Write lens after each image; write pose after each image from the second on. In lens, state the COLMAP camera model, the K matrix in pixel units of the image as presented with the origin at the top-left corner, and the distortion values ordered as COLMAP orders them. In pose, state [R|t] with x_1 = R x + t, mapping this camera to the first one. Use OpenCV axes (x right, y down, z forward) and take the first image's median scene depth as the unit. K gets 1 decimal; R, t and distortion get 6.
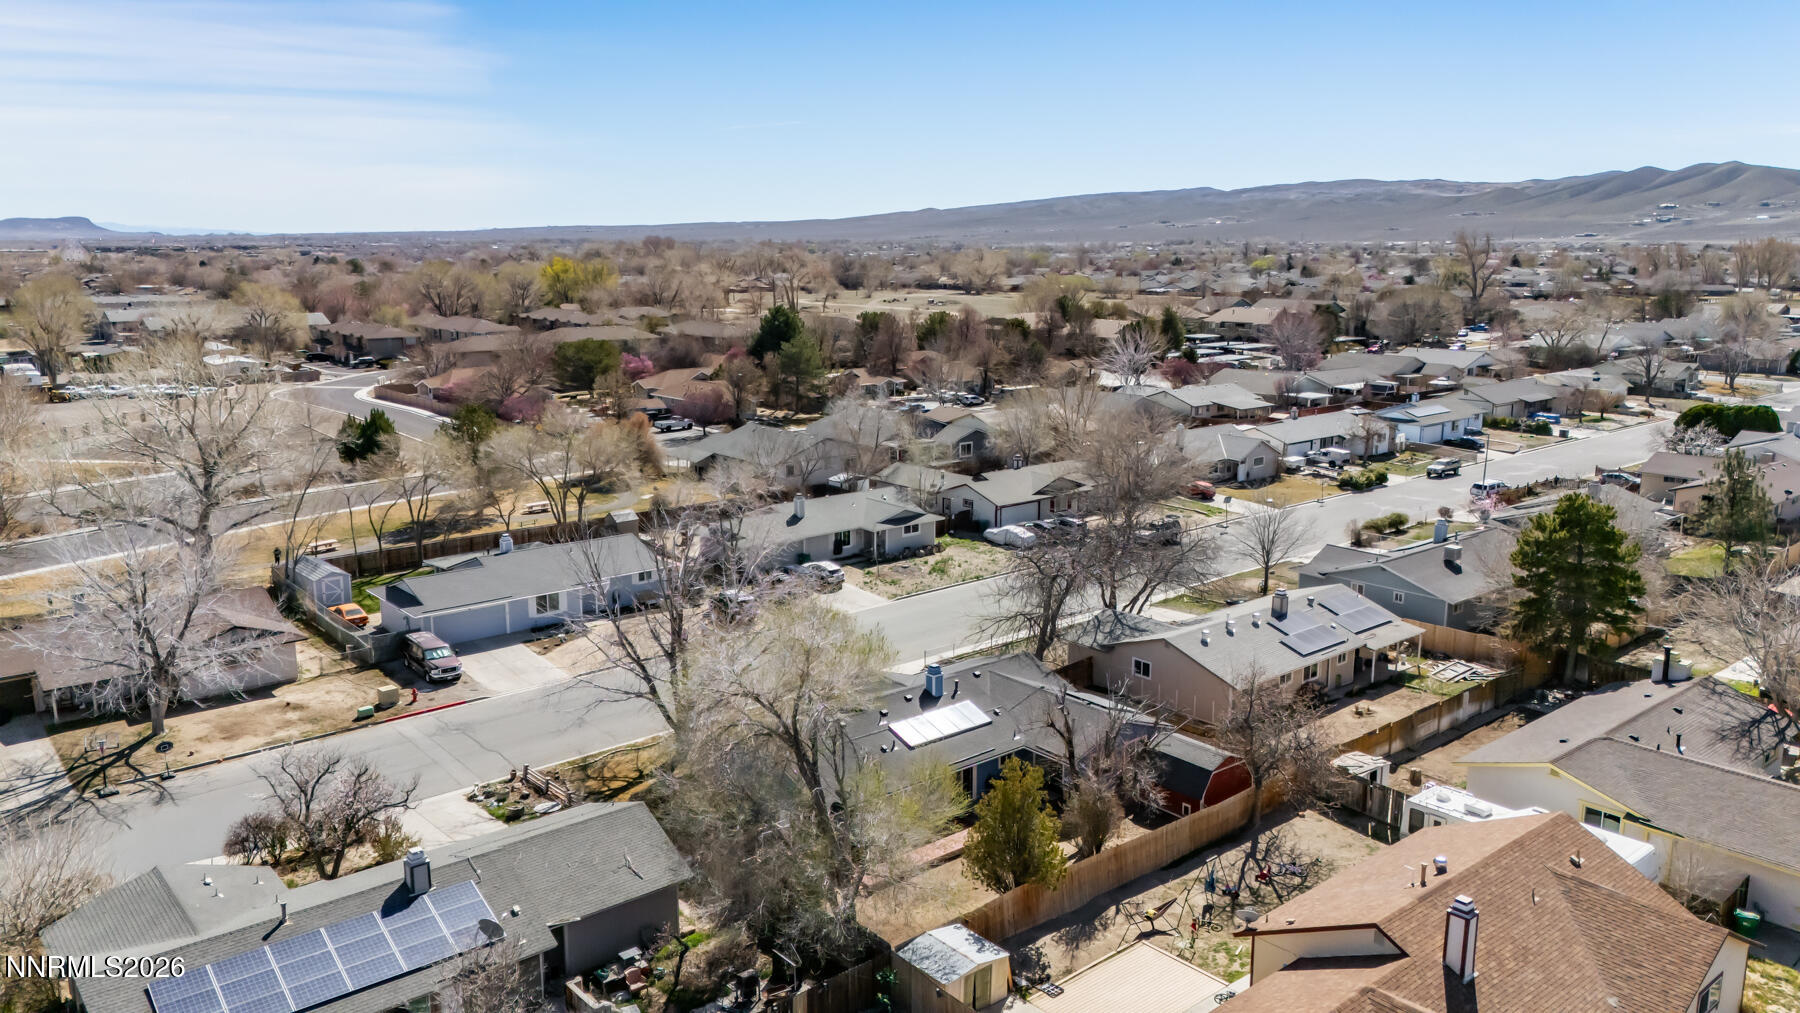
lens RADIAL K [[1318.6, 0, 895.8], [0, 1318.6, 514.2], [0, 0, 1]] dist [0.097231, -0.097222]
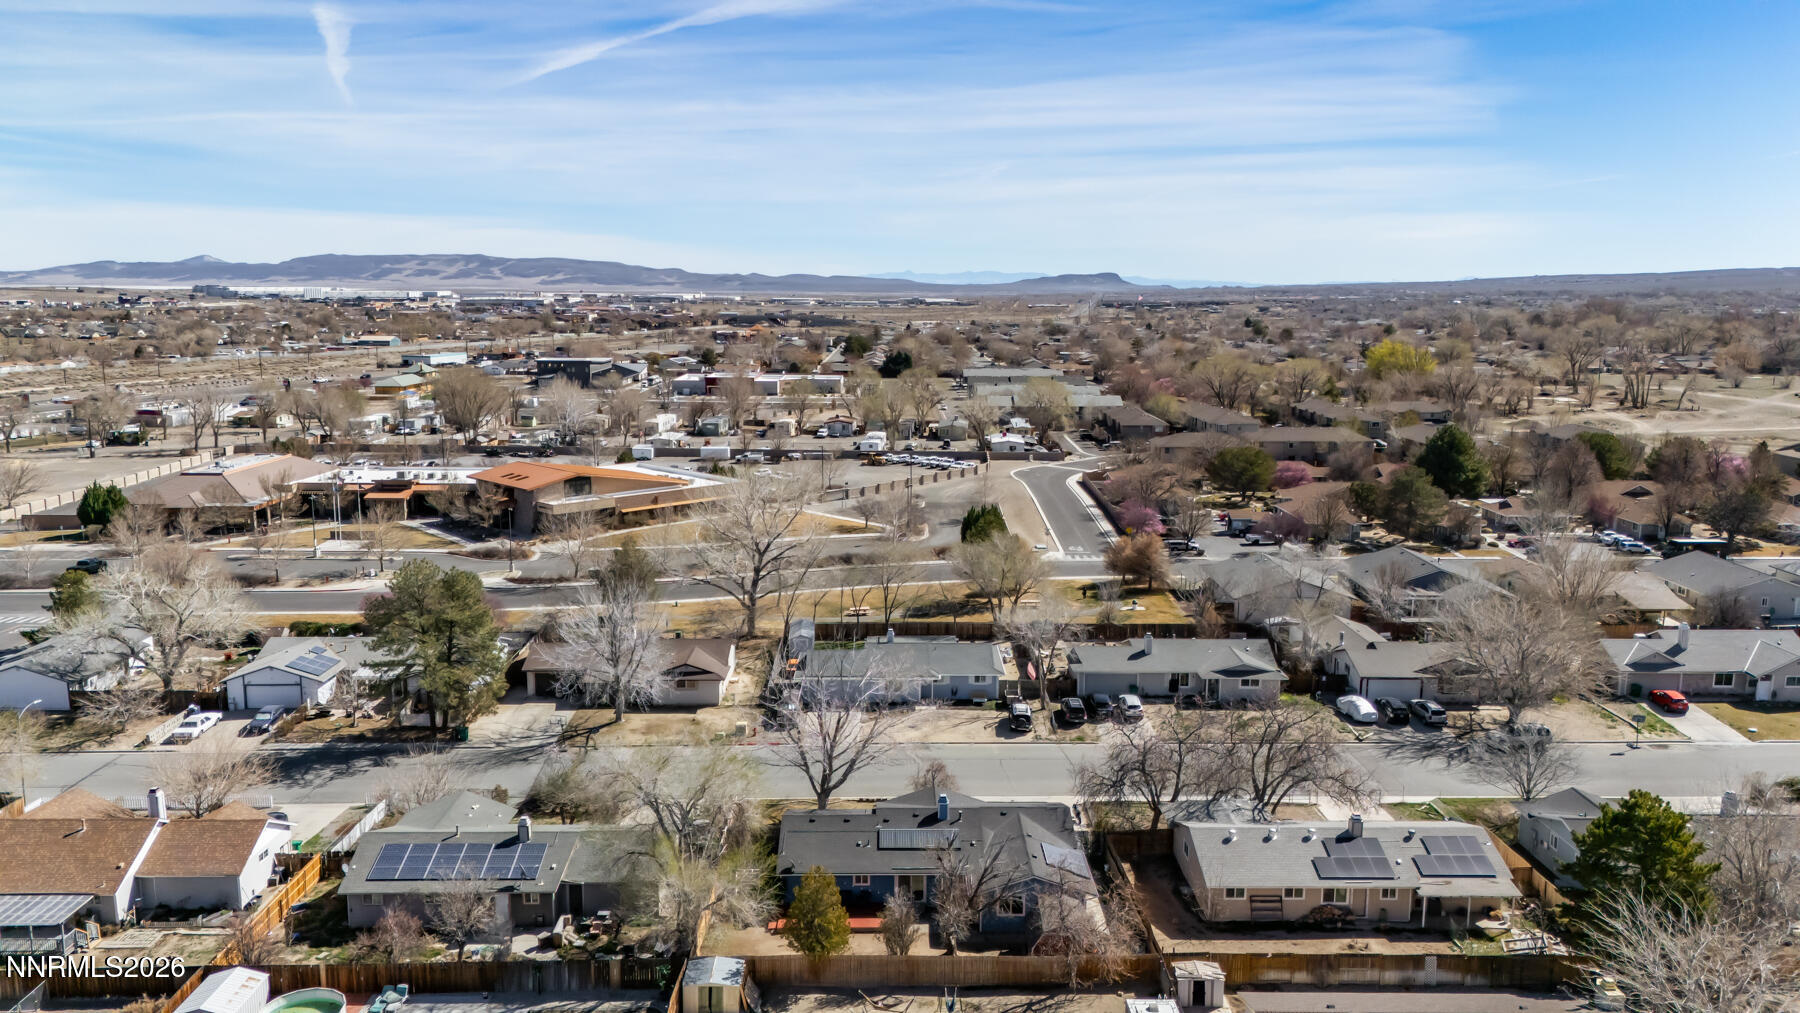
lens RADIAL K [[1318.6, 0, 895.8], [0, 1318.6, 514.2], [0, 0, 1]] dist [0.097231, -0.097222]
pose [[0.766252, 0.111826, -0.632735, 0.616343], [-0.133712, 0.990932, 0.013205, -0.134695], [0.628474, 0.074486, 0.774256, -0.056492]]
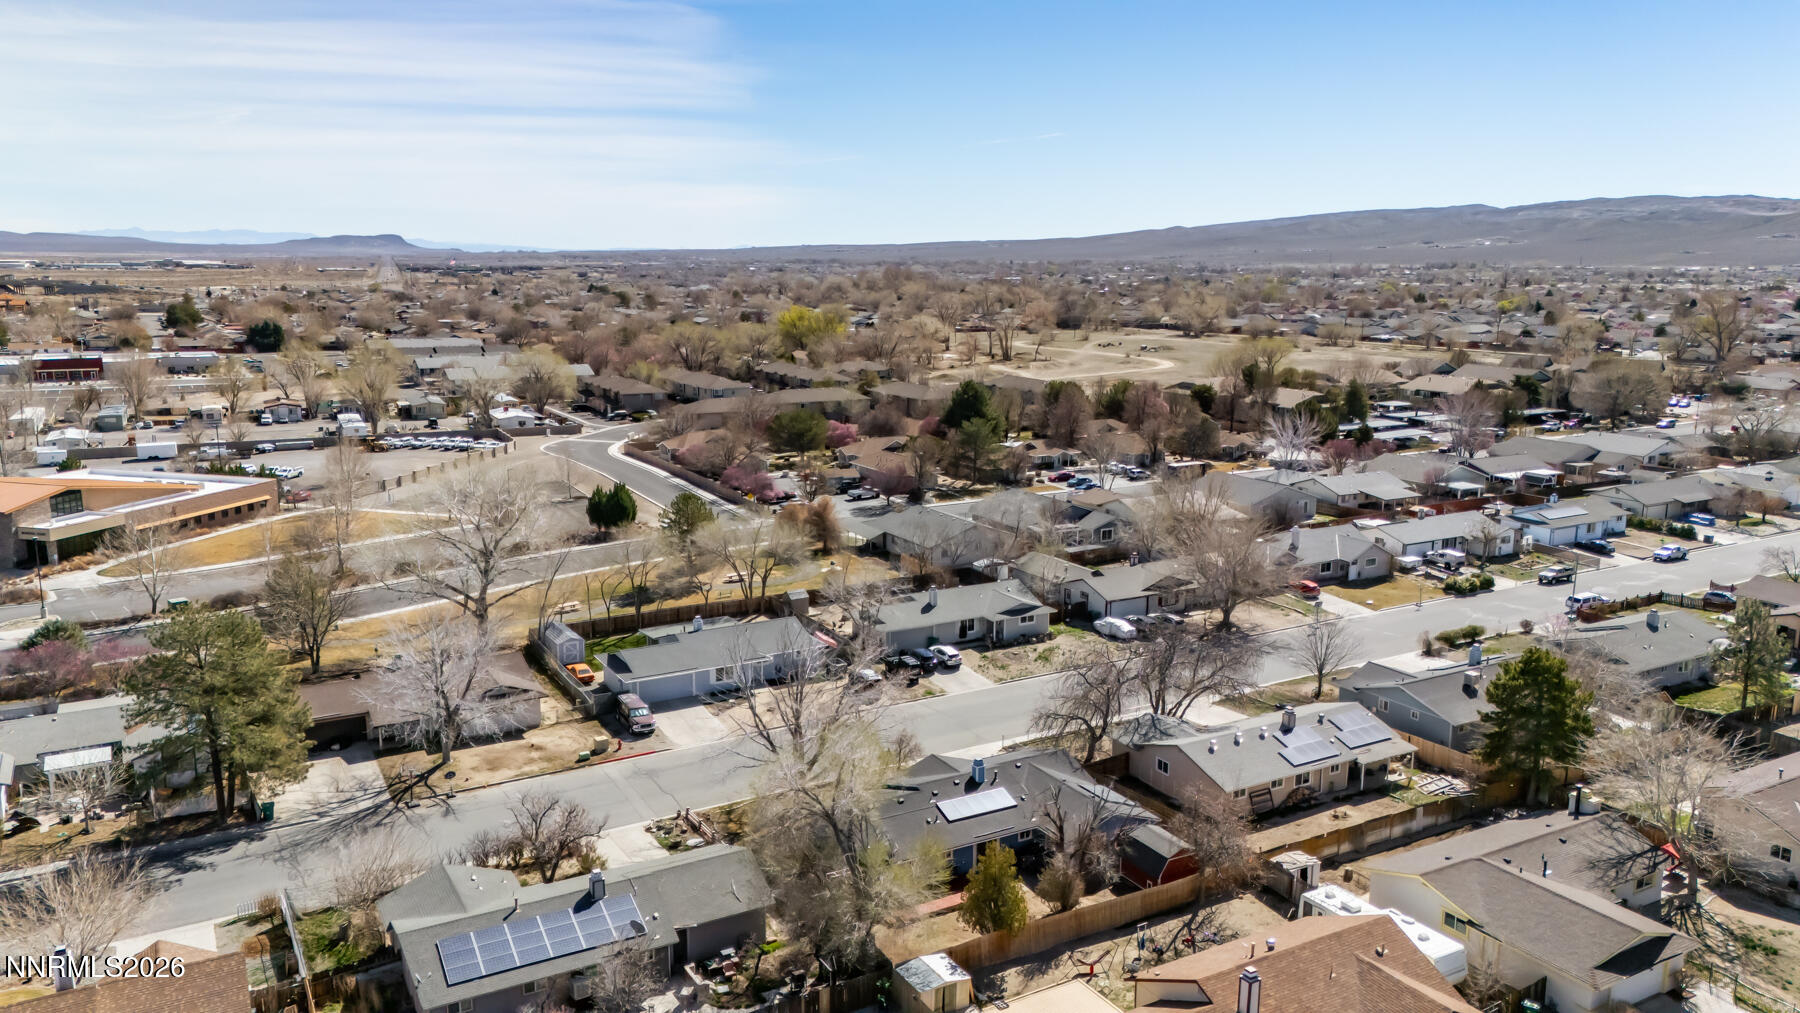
lens RADIAL K [[1318.6, 0, 895.8], [0, 1318.6, 514.2], [0, 0, 1]] dist [0.097231, -0.097222]
pose [[0.983583, 0.039550, -0.176069, 0.133804], [-0.041417, 0.999118, -0.006944, -0.093306], [0.175639, 0.014122, 0.984353, -0.262485]]
